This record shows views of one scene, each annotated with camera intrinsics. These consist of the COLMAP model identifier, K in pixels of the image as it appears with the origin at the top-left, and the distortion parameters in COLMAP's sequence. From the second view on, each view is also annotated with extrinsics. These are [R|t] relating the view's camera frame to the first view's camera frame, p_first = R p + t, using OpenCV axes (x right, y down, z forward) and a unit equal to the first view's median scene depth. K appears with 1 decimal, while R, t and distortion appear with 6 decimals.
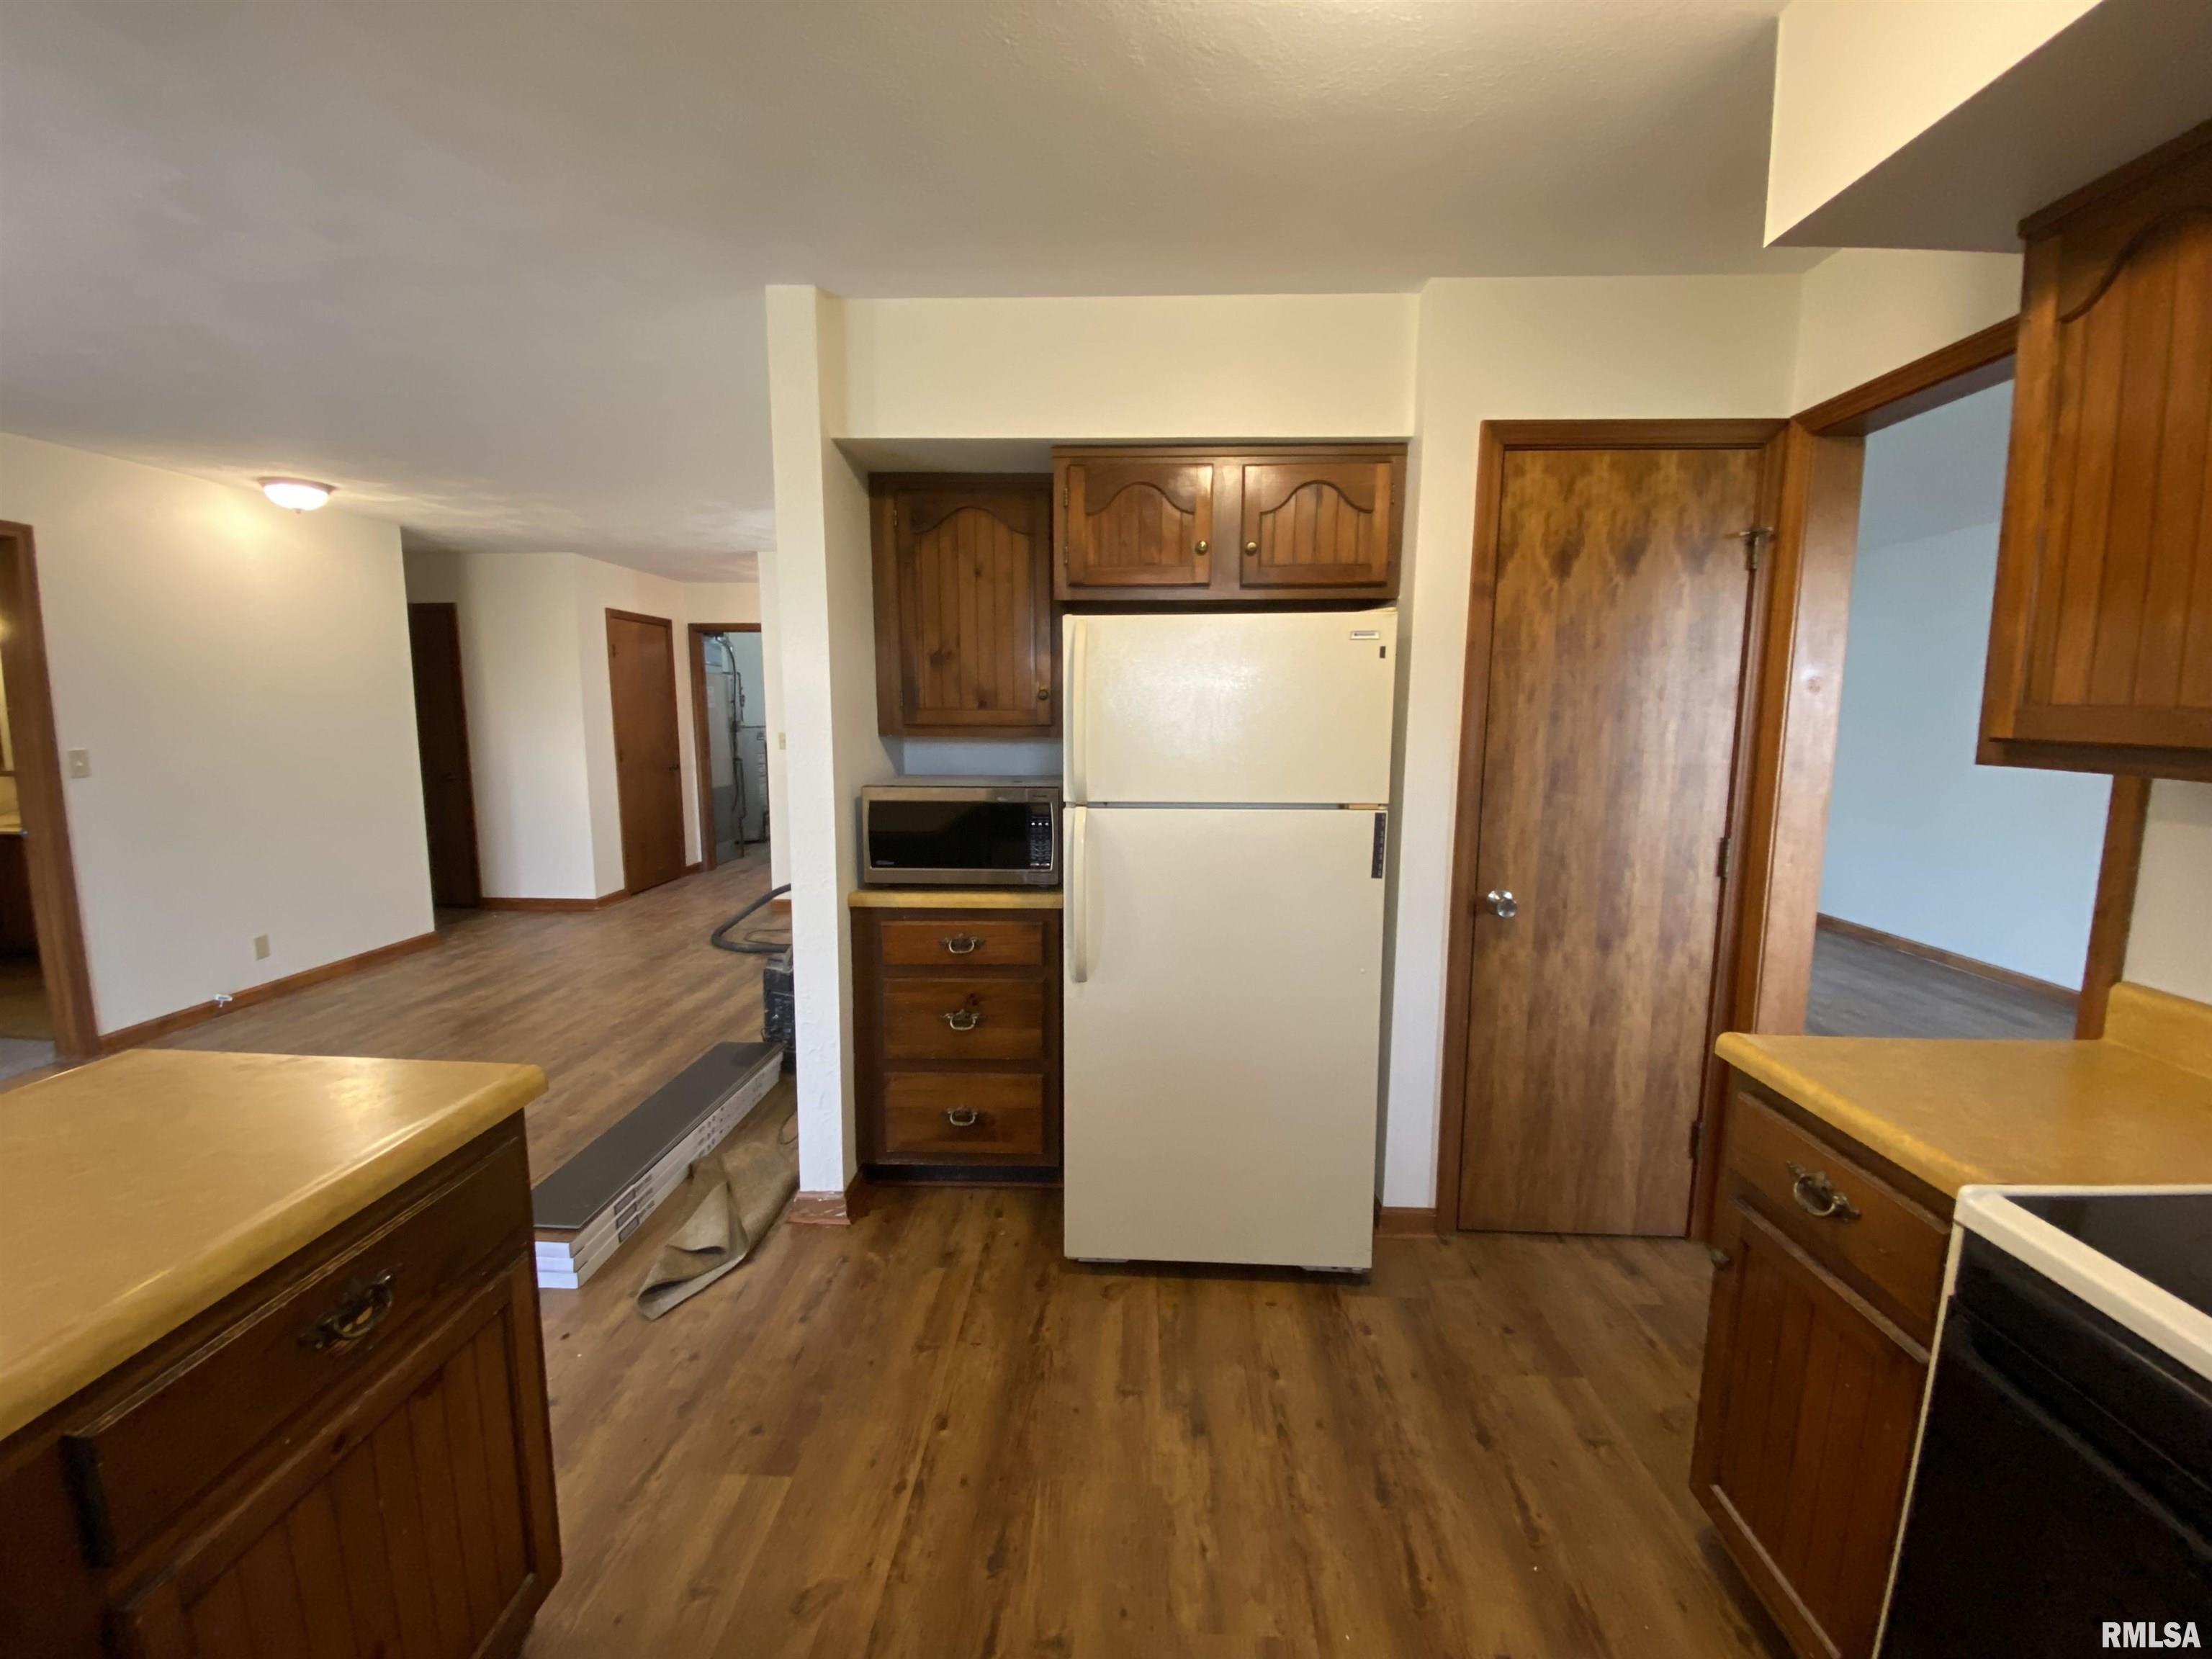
lens RADIAL K [[884.7, 0, 1099.7], [0, 884.7, 827.6], [0, 0, 1]] dist [0.023621, -0.021037]
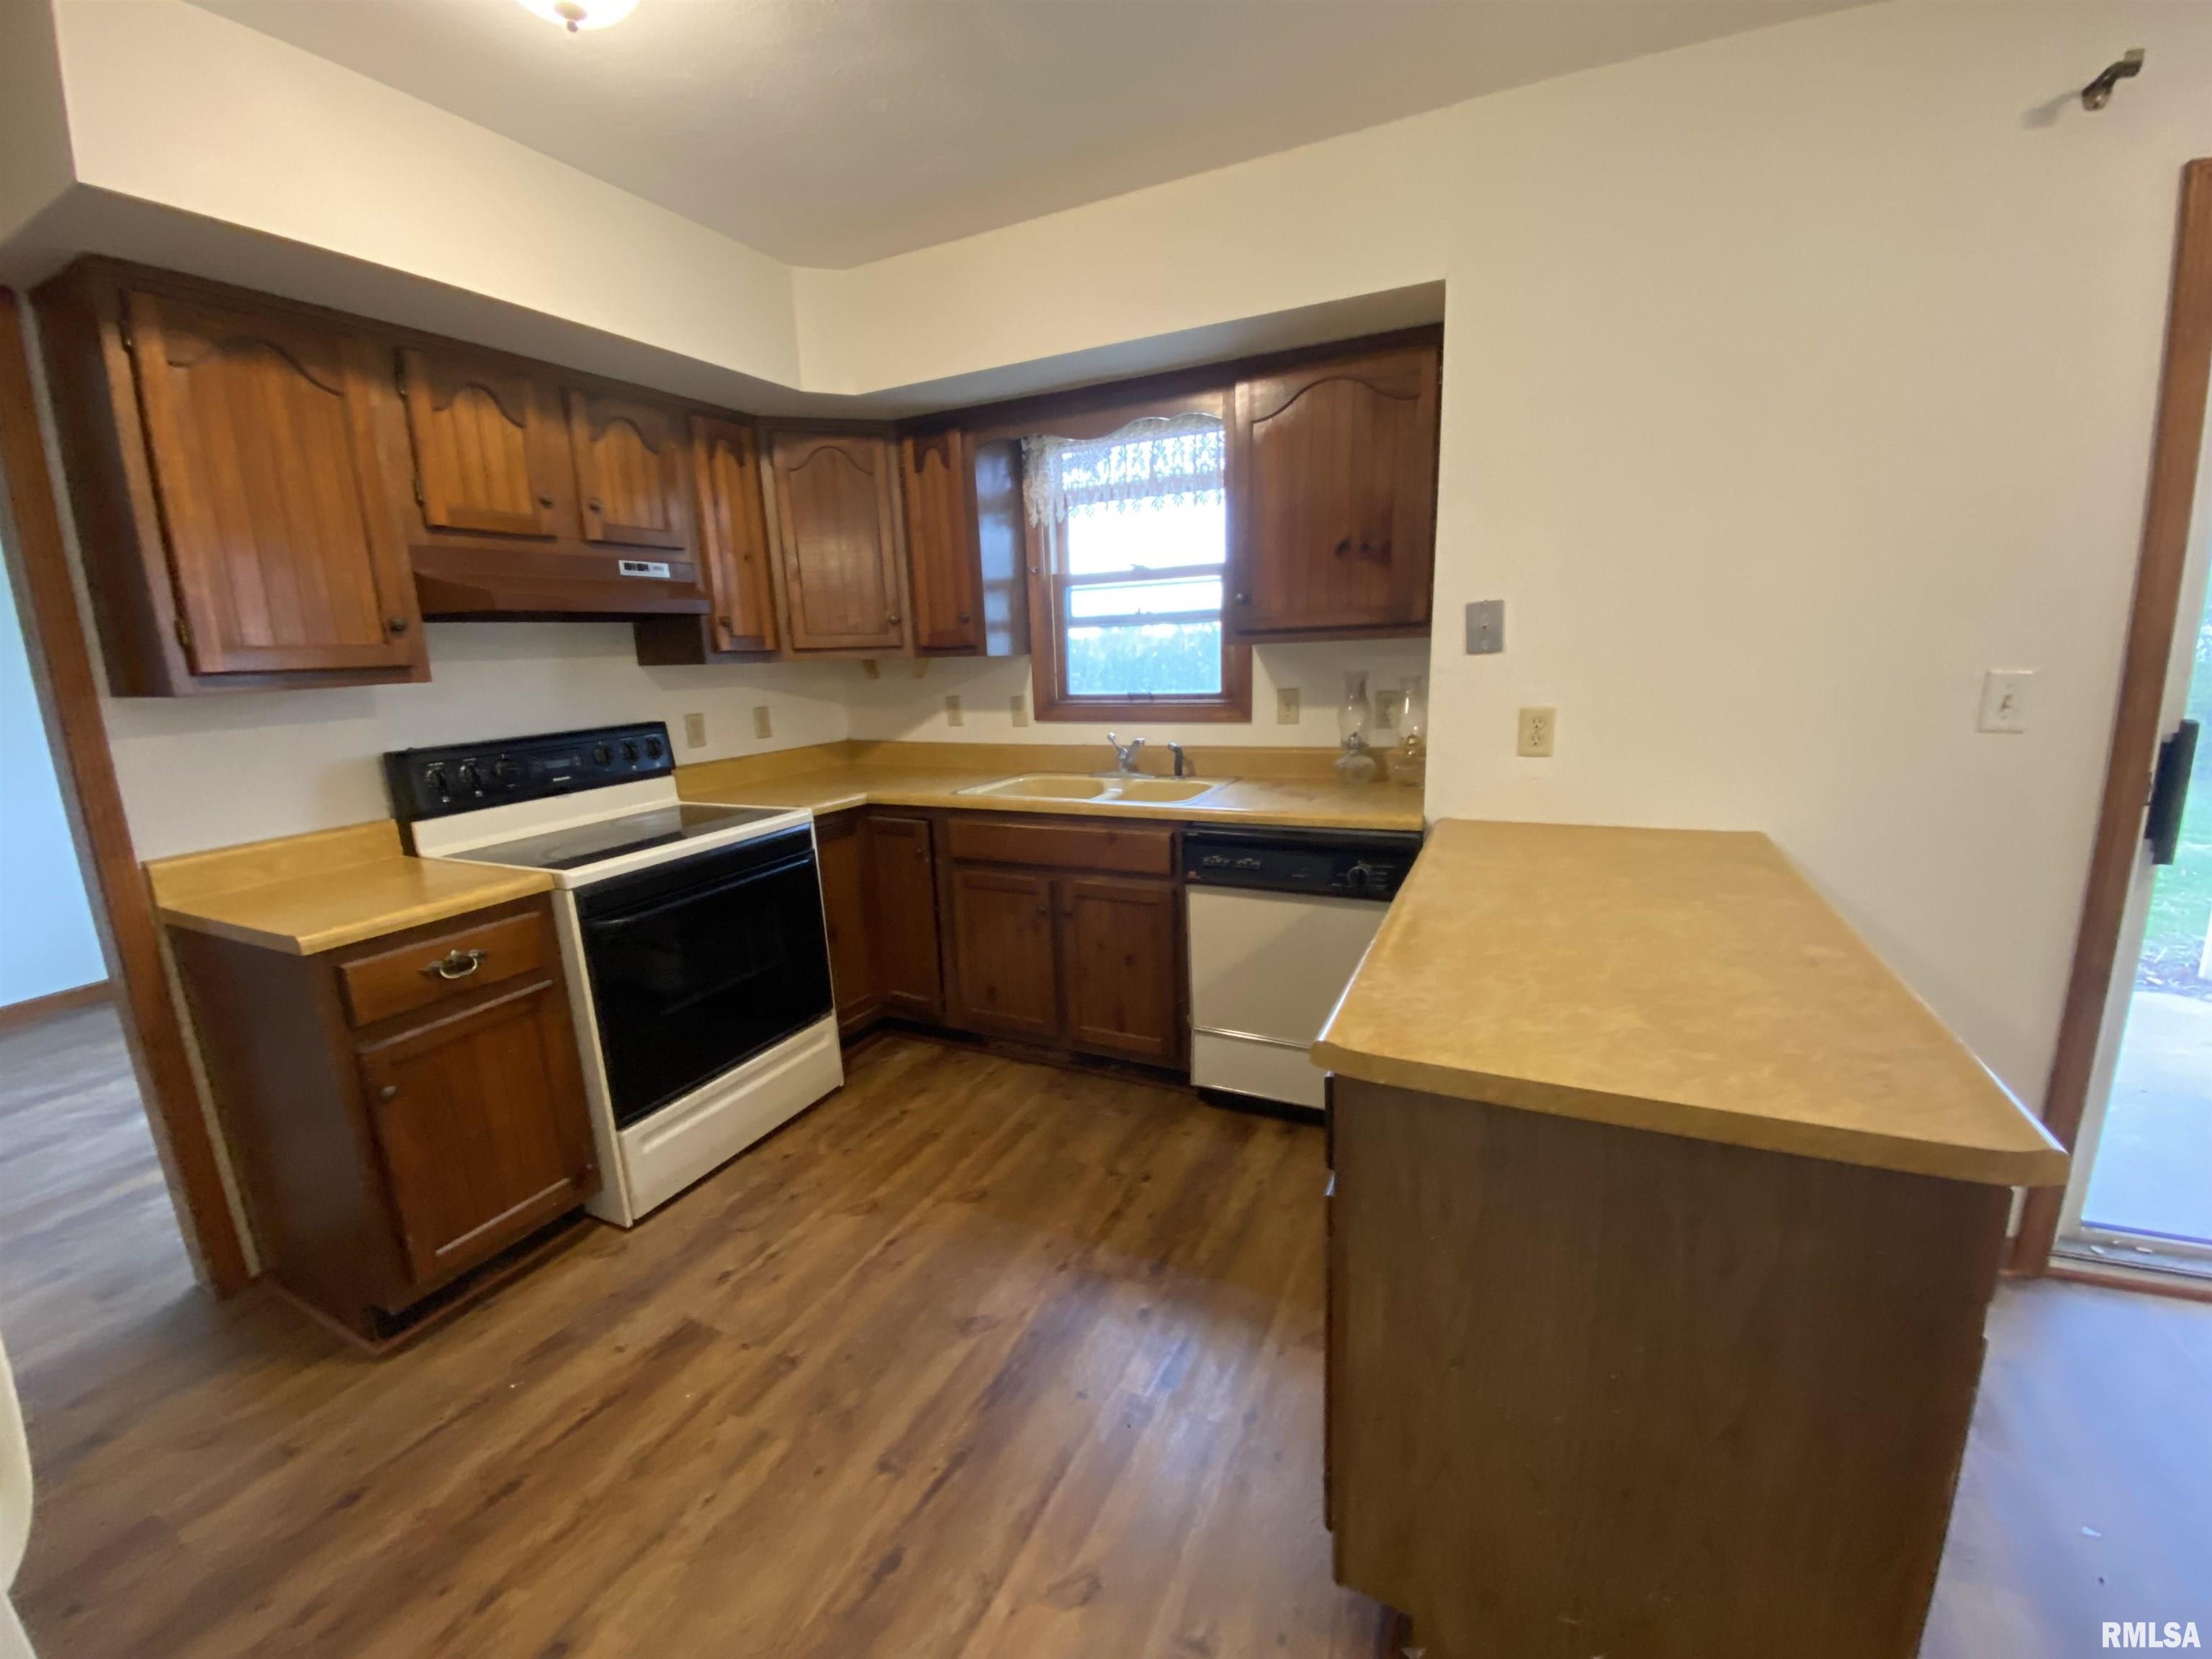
lens RADIAL K [[891.1, 0, 1103.4], [0, 891.1, 823.9], [0, 0, 1]] dist [0.021897, -0.021212]
pose [[-0.918495, -0.048868, 0.392402, -0.398696], [0.085485, 0.944331, 0.317698, -0.104636], [-0.386082, 0.325348, -0.863186, 0.908269]]
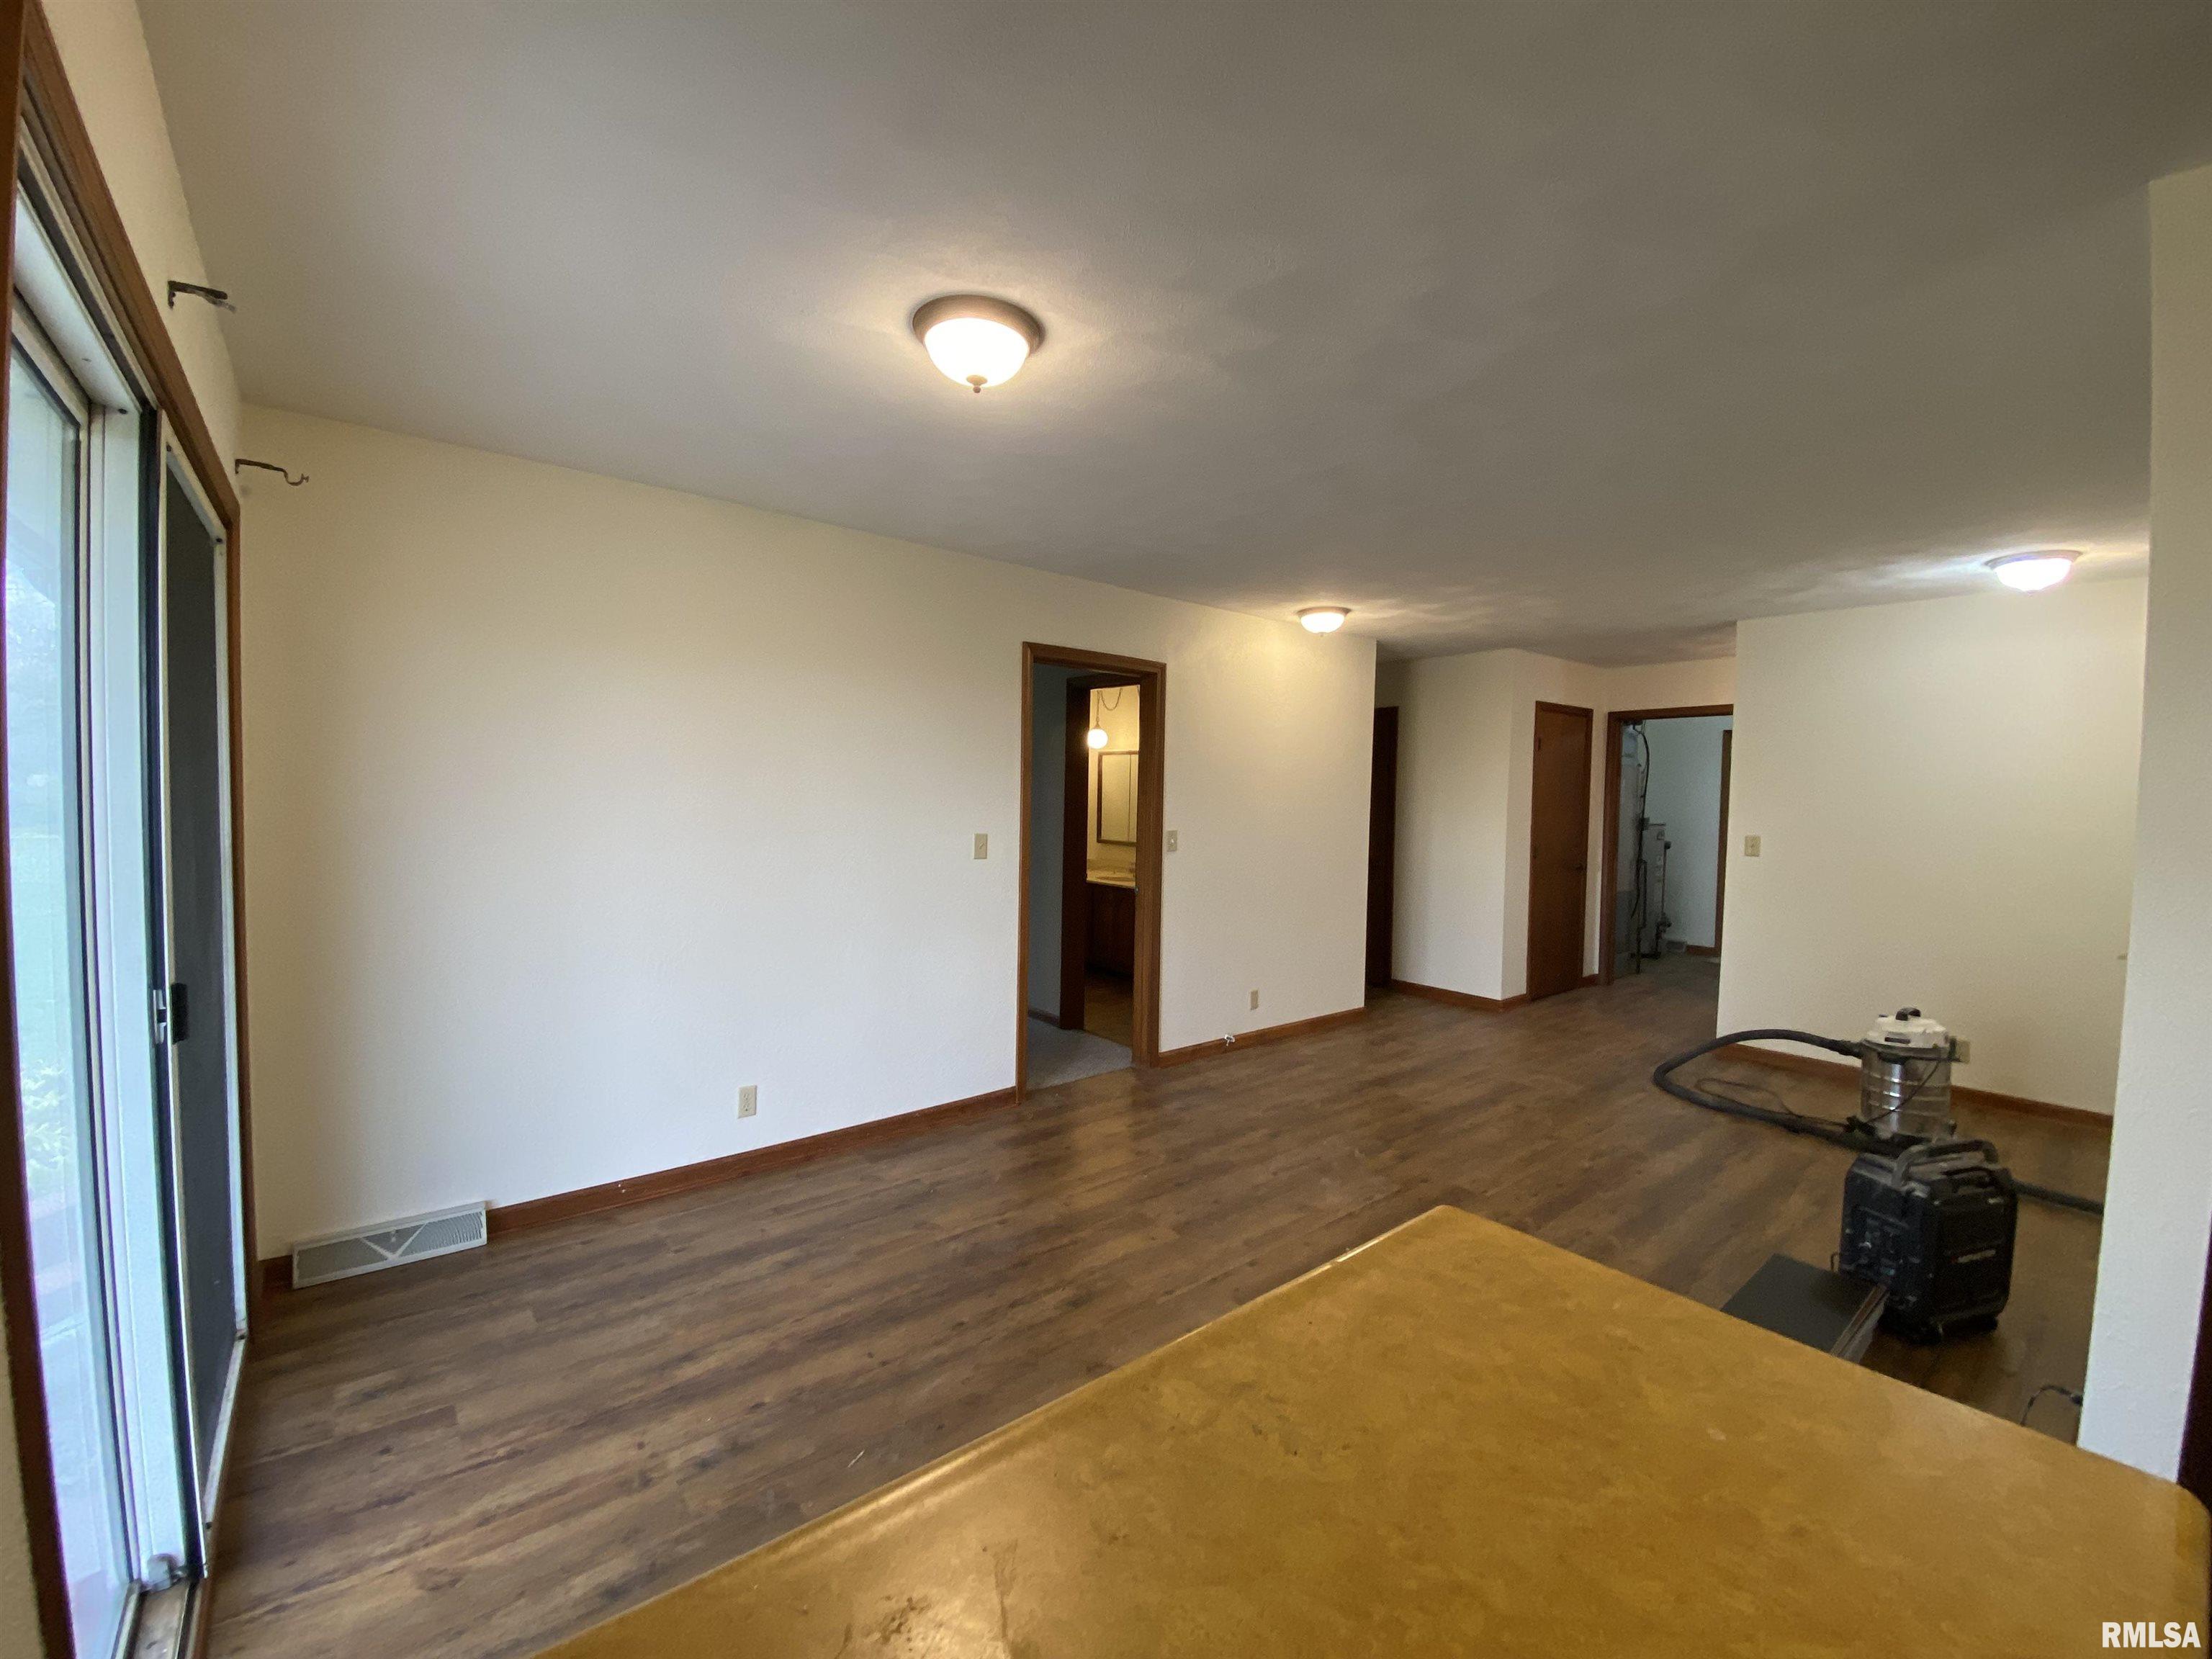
lens RADIAL K [[891.1, 0, 1103.4], [0, 891.1, 823.9], [0, 0, 1]] dist [0.021897, -0.021212]
pose [[0.663717, 0.032107, -0.747295, -0.367182], [-0.111831, 0.992108, -0.056699, -0.016293], [0.739577, 0.121203, 0.662069, 0.065395]]
